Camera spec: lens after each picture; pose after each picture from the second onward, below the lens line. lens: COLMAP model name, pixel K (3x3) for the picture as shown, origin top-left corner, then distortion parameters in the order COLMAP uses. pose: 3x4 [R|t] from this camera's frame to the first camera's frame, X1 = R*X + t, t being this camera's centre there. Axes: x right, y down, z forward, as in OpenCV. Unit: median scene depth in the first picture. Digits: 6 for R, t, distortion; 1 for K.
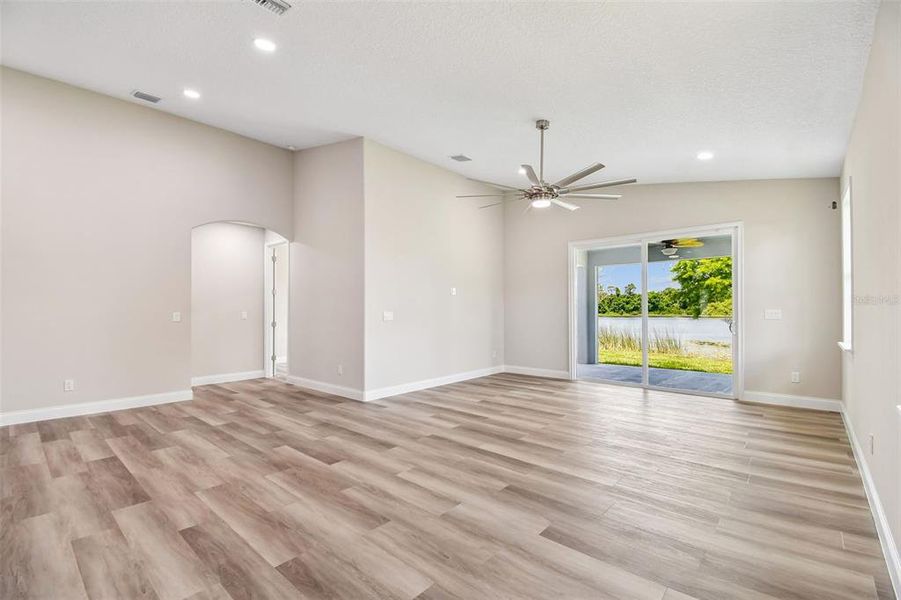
lens RADIAL K [[398.6, 0, 454.5], [0, 398.6, 304.3], [0, 0, 1]] dist [0.018377, -0.026150]
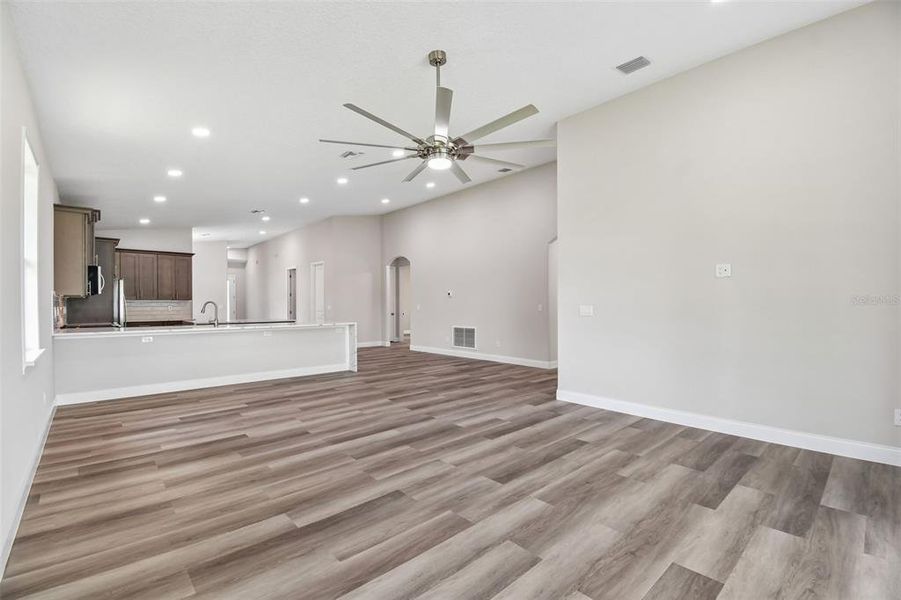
lens RADIAL K [[398.6, 0, 454.5], [0, 398.6, 304.3], [0, 0, 1]] dist [0.018377, -0.026150]
pose [[-0.106879, 0.008182, -0.994238, 1.025647], [0.013292, 0.999889, 0.006800, 0.007465], [0.994183, -0.012489, -0.106976, 1.172462]]
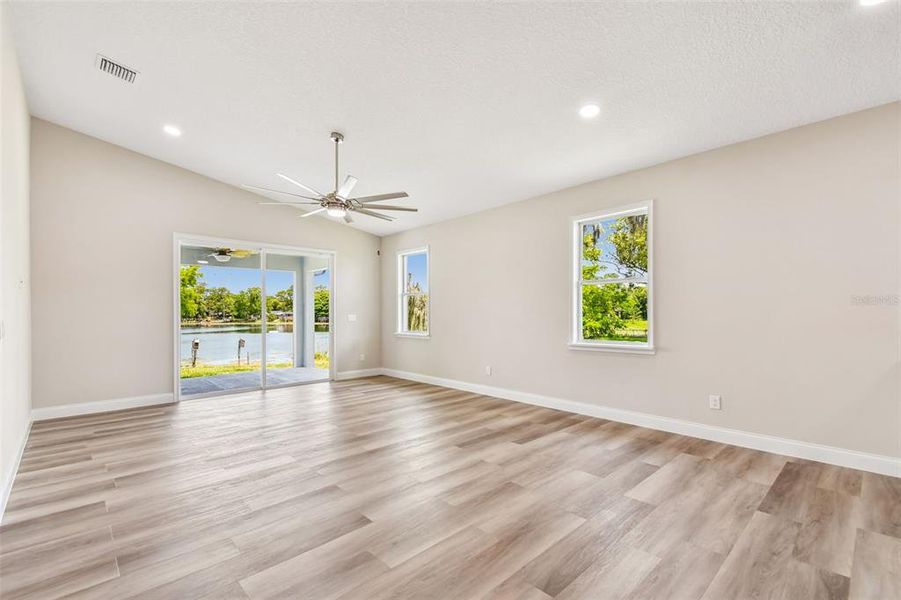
lens RADIAL K [[398.6, 0, 454.5], [0, 398.6, 304.3], [0, 0, 1]] dist [0.018377, -0.026150]
pose [[0.079791, 0.026424, 0.996461, -0.850338], [-0.005381, 0.999645, -0.026078, 0.014315], [-0.996797, -0.003281, 0.079905, 0.642737]]
